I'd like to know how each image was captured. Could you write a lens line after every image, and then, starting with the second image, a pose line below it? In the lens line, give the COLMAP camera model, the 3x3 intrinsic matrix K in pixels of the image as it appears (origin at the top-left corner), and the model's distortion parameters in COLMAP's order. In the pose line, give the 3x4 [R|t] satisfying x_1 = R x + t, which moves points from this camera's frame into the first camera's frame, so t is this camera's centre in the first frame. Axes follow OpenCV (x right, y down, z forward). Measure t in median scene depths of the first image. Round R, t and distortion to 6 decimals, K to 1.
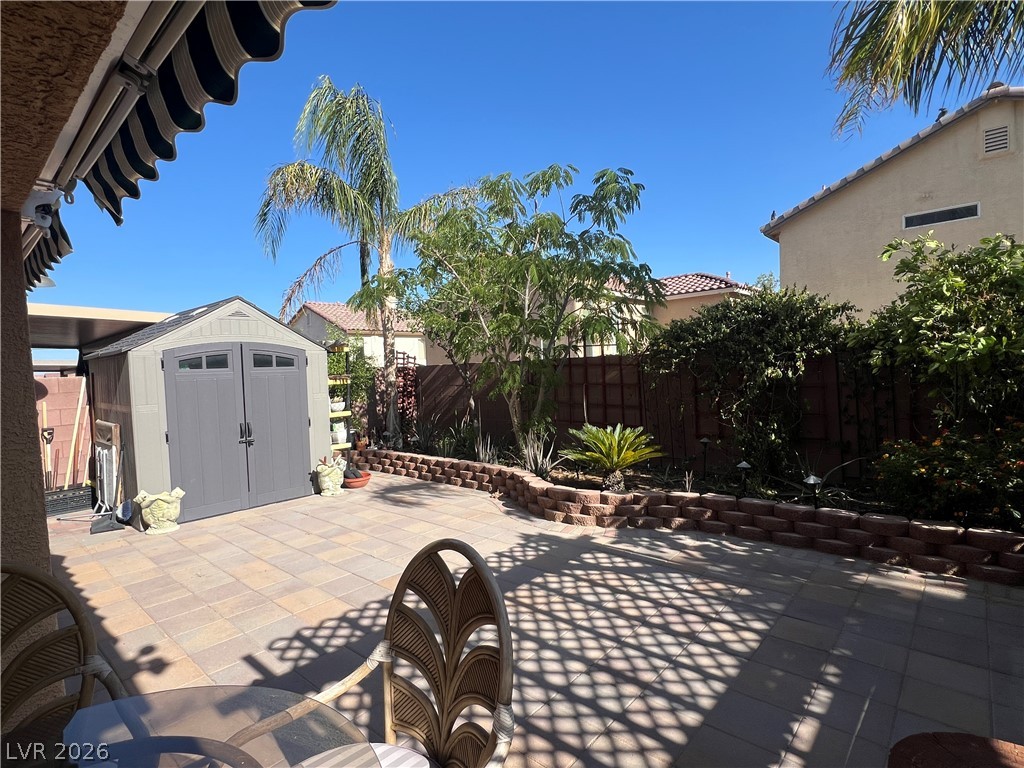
lens RADIAL K [[515.4, 0, 512.0], [0, 515.4, 384.0], [0, 0, 1]] dist [-0.002695, -0.000523]
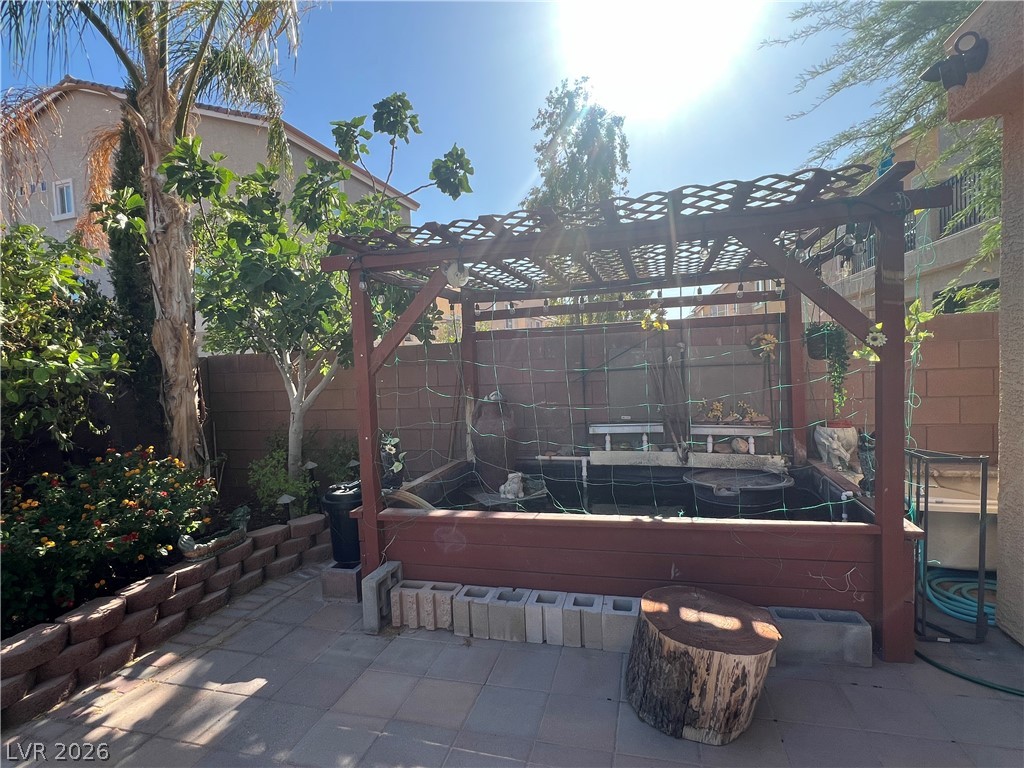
lens RADIAL K [[515.4, 0, 512.0], [0, 515.4, 384.0], [0, 0, 1]] dist [-0.002695, -0.000523]
pose [[-0.455193, 0.019612, 0.890177, -0.067228], [0.083593, 0.996283, 0.020796, -0.004412], [-0.886460, 0.083879, -0.455141, 0.591210]]
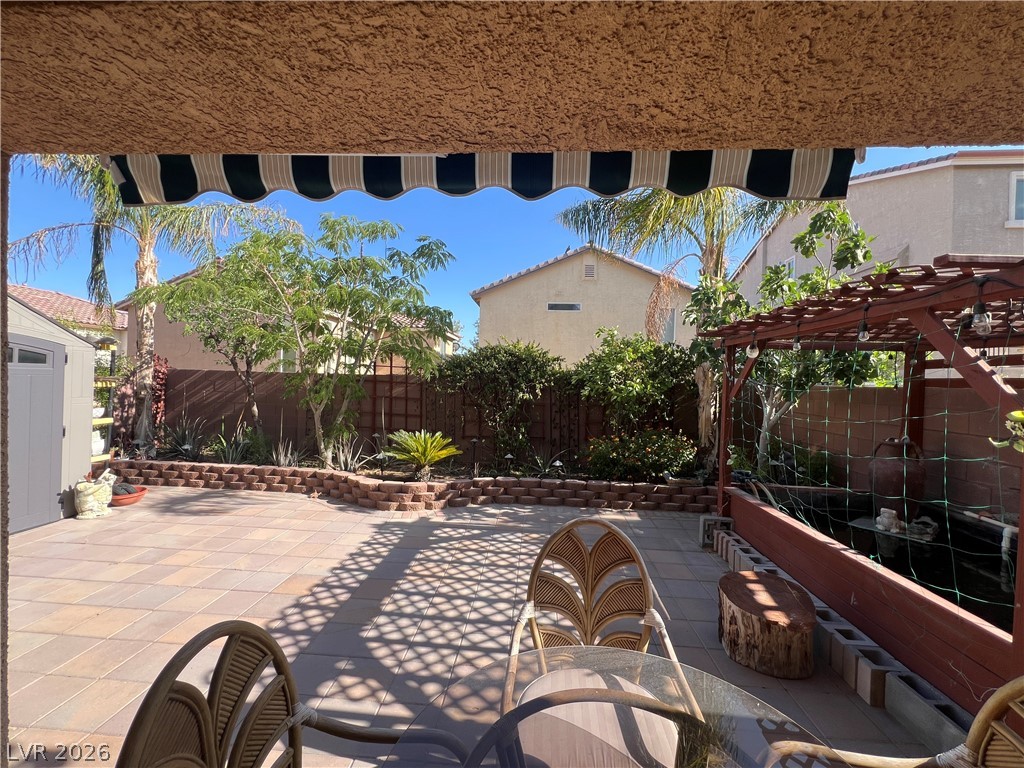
lens RADIAL K [[406.1, 0, 512.0], [0, 406.1, 384.0], [0, 0, 1]] dist [0.001759, 0.000198]
pose [[0.789553, 0.056916, 0.611037, -0.314568], [-0.041559, 0.998363, -0.039294, -0.009723], [-0.612274, 0.005630, 0.790626, 0.053167]]
